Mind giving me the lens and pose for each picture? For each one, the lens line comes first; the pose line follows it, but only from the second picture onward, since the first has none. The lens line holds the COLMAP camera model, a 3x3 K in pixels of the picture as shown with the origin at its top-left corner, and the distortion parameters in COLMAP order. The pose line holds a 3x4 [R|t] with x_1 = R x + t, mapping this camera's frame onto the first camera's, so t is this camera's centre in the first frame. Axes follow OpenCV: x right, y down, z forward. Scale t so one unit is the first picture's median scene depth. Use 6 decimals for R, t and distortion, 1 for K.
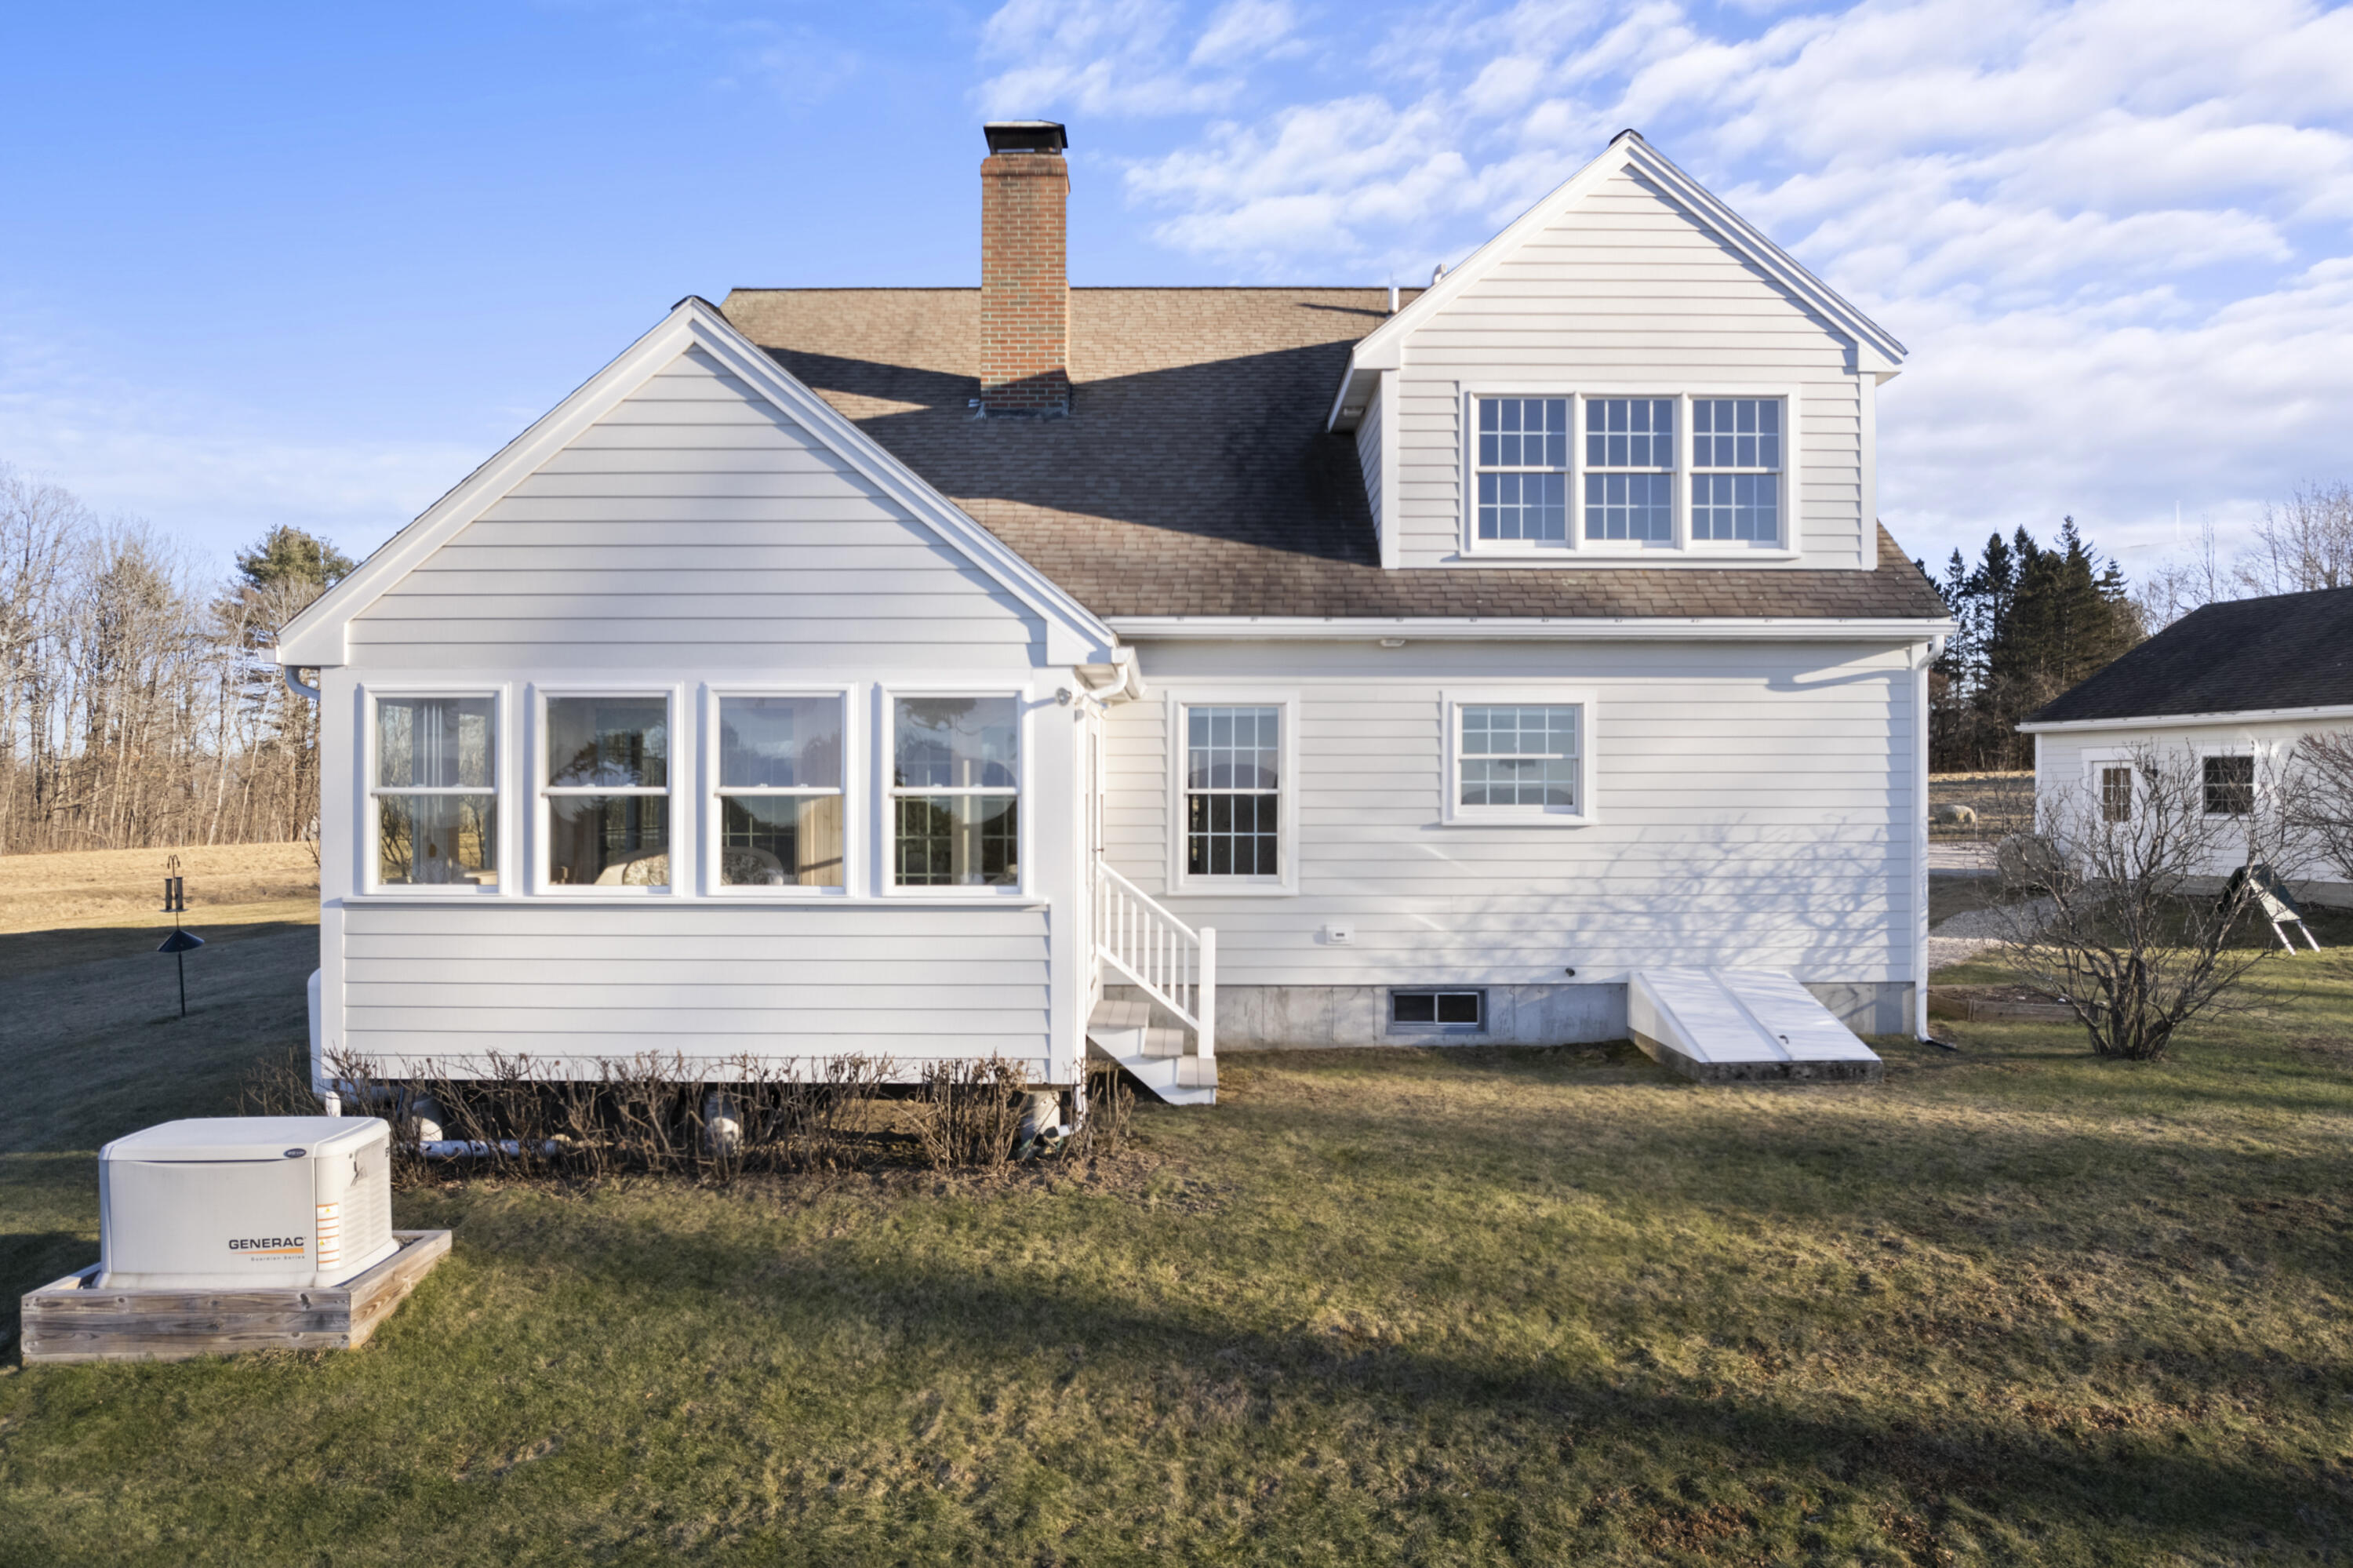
lens RADIAL K [[1492.9, 0, 1176.5], [0, 1492.9, 820.7], [0, 0, 1]] dist [-0.072597, 0.078535]
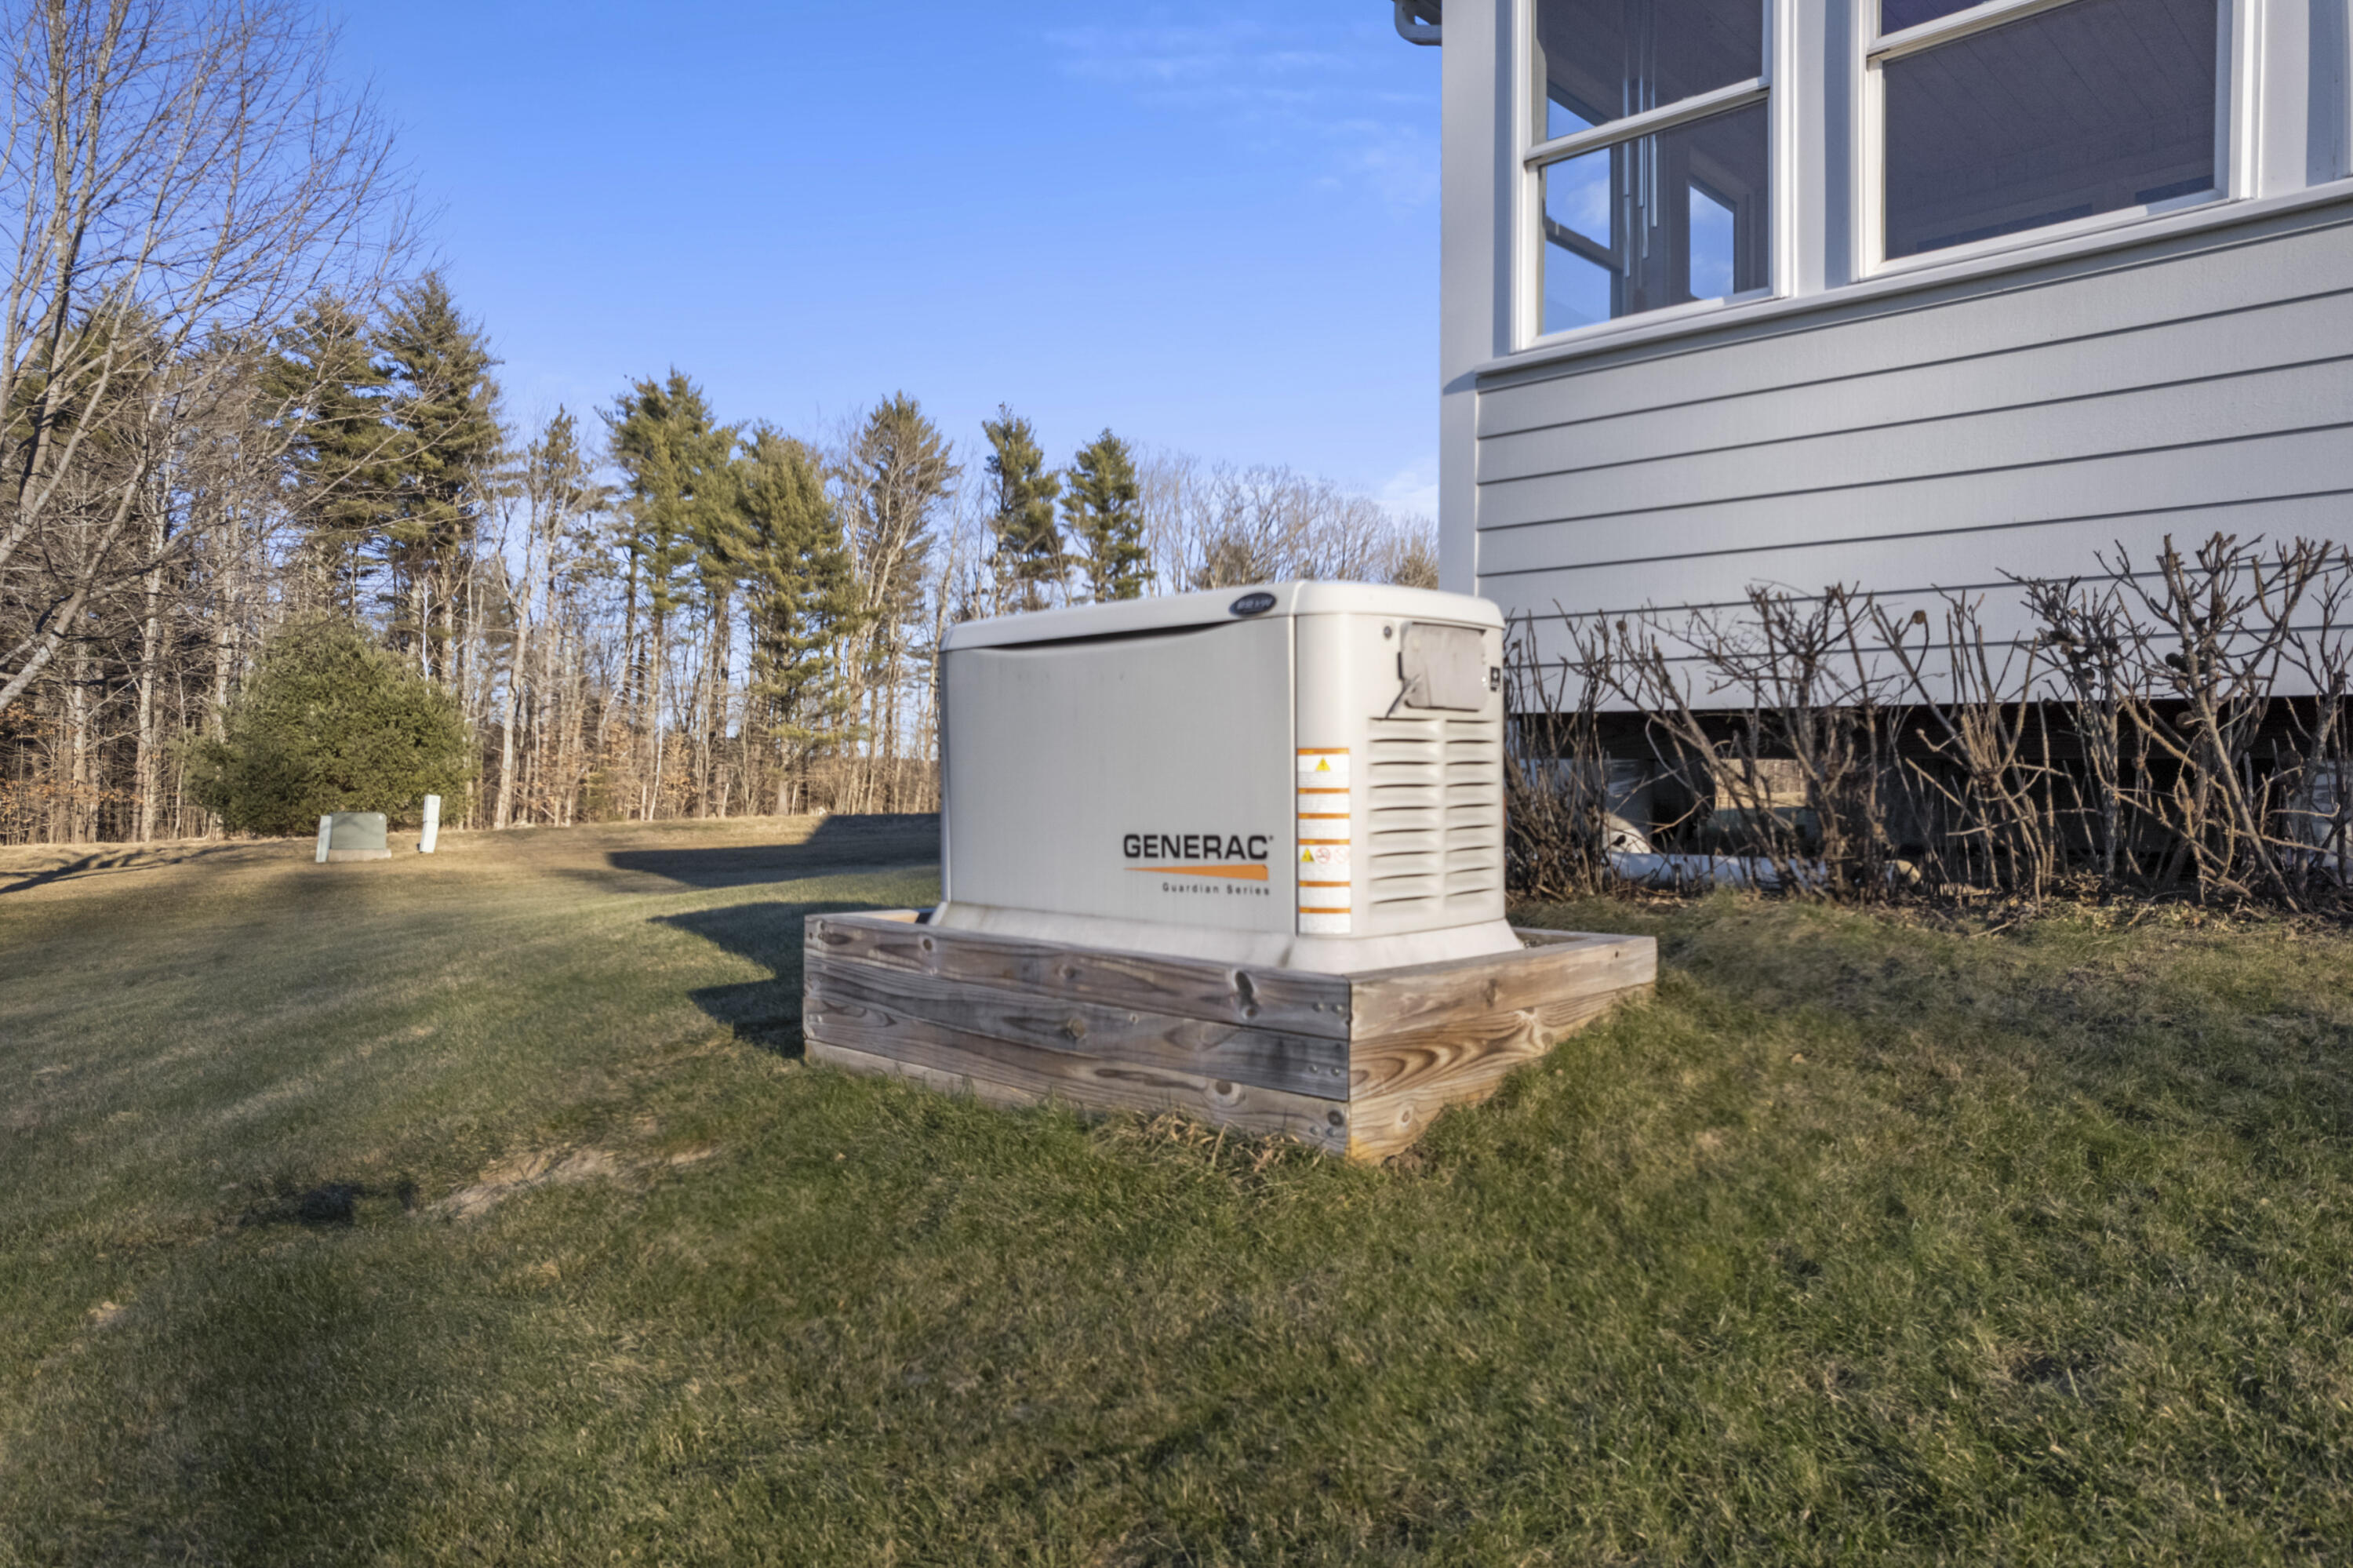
lens RADIAL K [[1510.0, 0, 1176.5], [0, 1510.0, 784.0], [0, 0, 1]] dist [-0.026453, 0.003393]
pose [[0.710020, 0.004174, -0.704169, -0.326056], [-0.018882, 0.999736, -0.013114, 0.258888], [0.703928, 0.022607, 0.709911, 0.673549]]
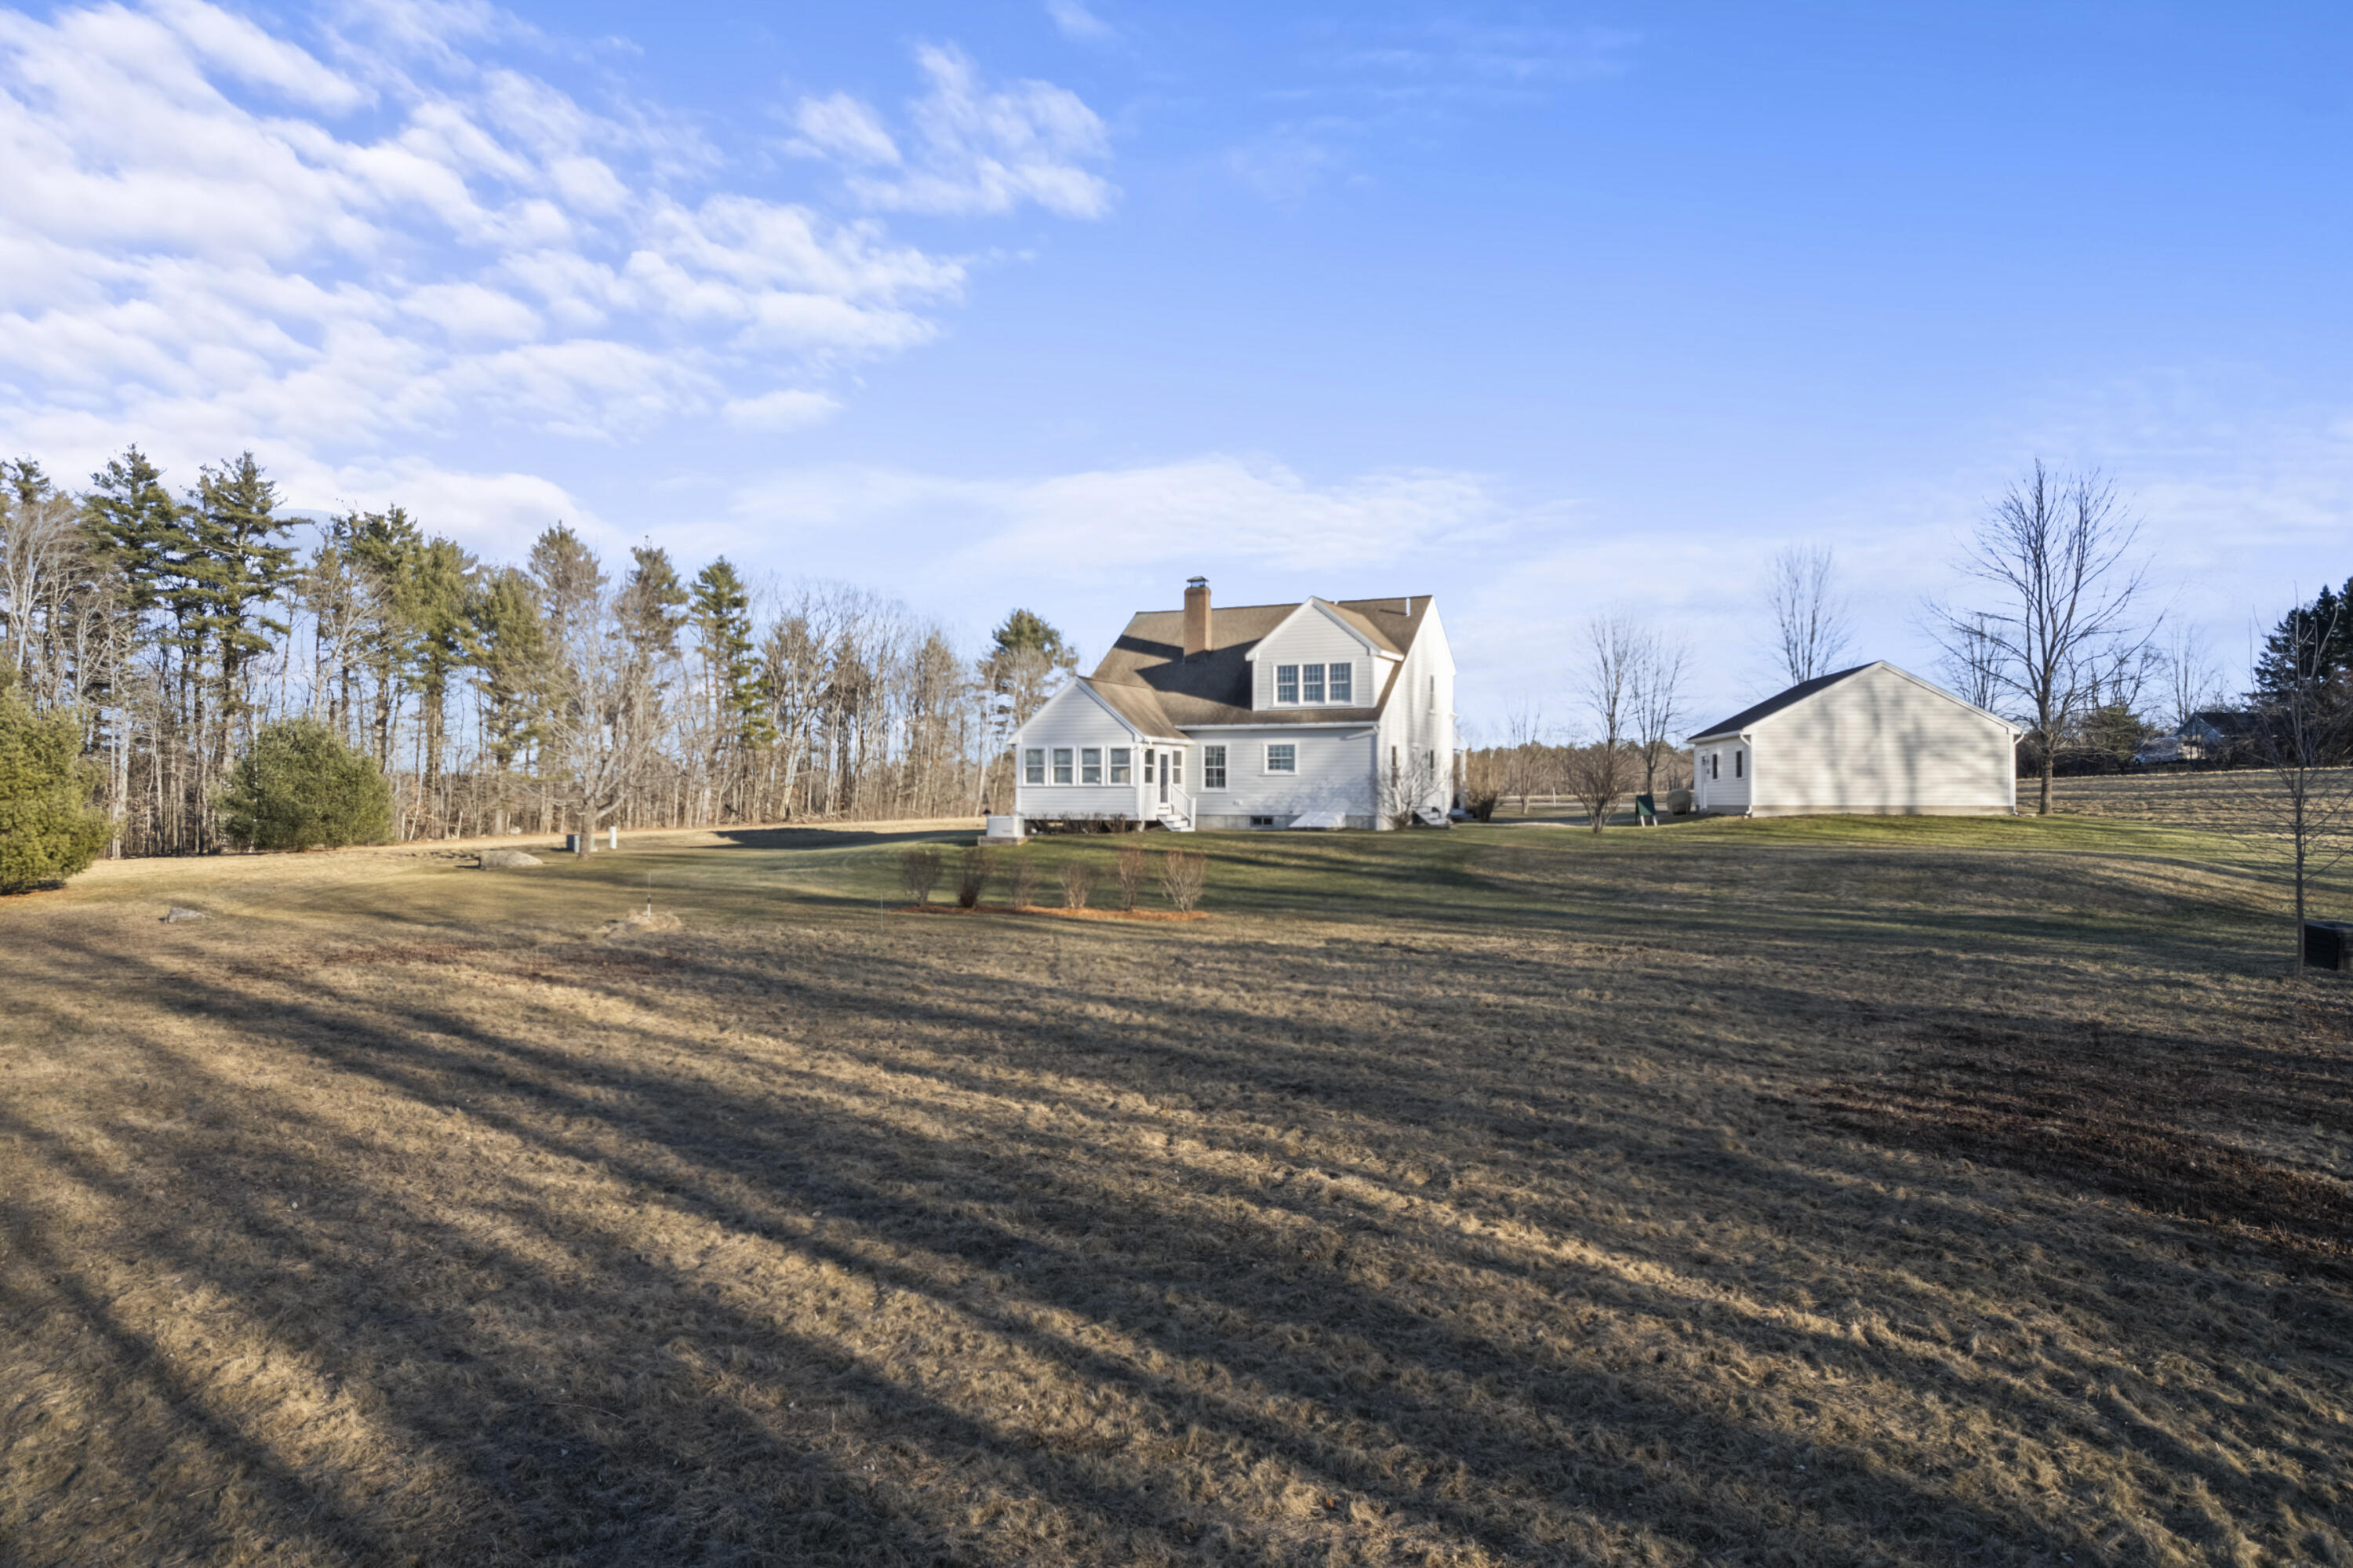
lens RADIAL K [[1510.0, 0, 1176.5], [0, 1510.0, 784.0], [0, 0, 1]] dist [-0.026453, 0.003393]
pose [[0.903687, -0.002496, -0.428186, 2.887618], [-0.009624, 0.999612, -0.026139, 0.228091], [0.428085, 0.027742, 0.903312, -4.675153]]
